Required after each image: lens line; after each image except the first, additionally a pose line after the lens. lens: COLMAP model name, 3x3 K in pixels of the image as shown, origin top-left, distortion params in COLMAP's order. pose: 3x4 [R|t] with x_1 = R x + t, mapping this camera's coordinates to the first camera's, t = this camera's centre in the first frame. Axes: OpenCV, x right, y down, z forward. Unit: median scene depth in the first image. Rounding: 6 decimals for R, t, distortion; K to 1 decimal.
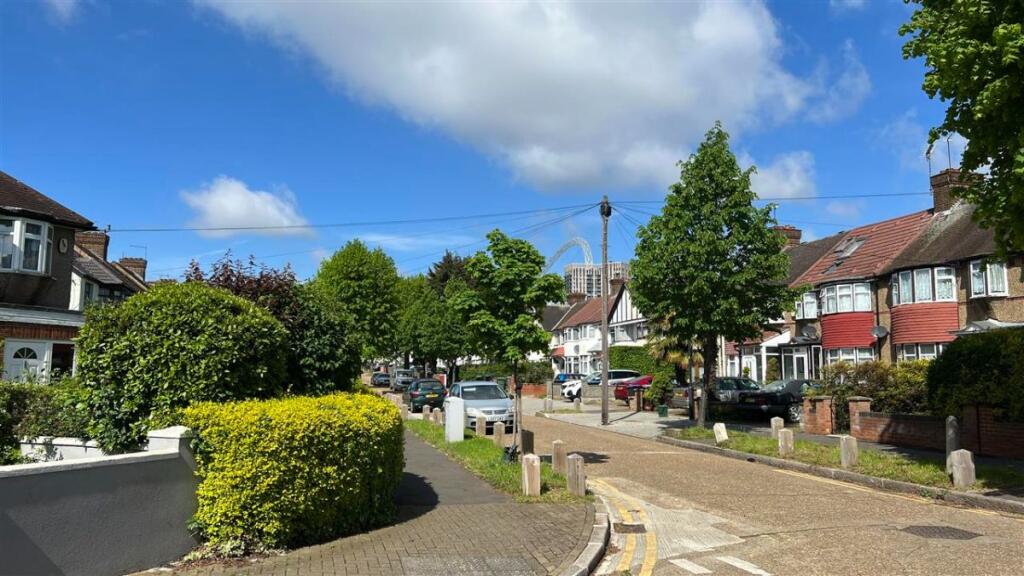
lens RADIAL K [[764.9, 0, 511.0], [0, 764.9, 289.3], [0, 0, 1]] dist [0.006622, -0.000627]
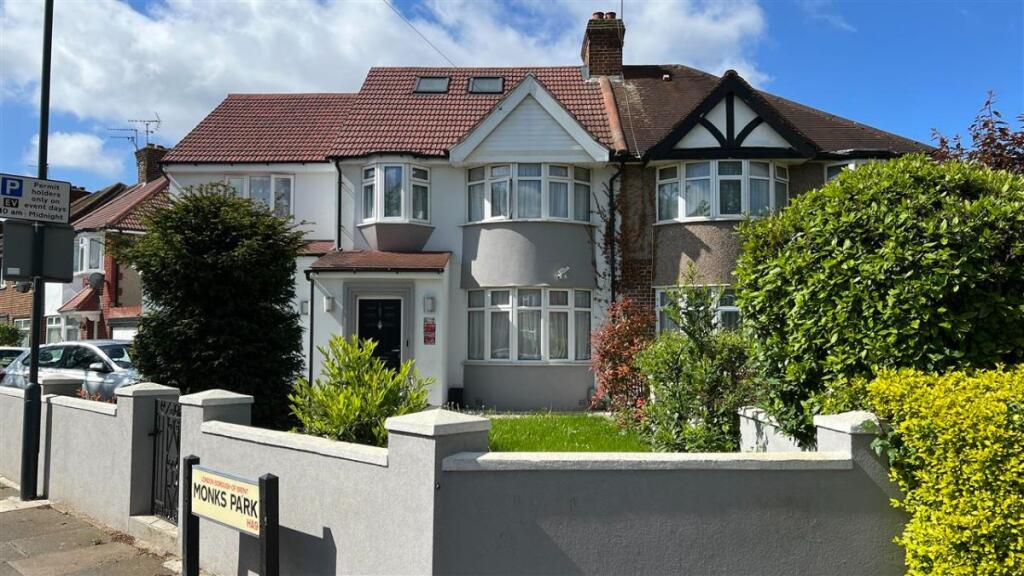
lens RADIAL K [[764.9, 0, 511.1], [0, 764.9, 294.3], [0, 0, 1]] dist [0.006622, -0.000627]
pose [[0.438694, -0.058281, -0.896744, -0.043542], [0.106451, 0.994239, -0.012540, 0.074317], [0.892309, -0.089958, 0.442371, 0.534442]]
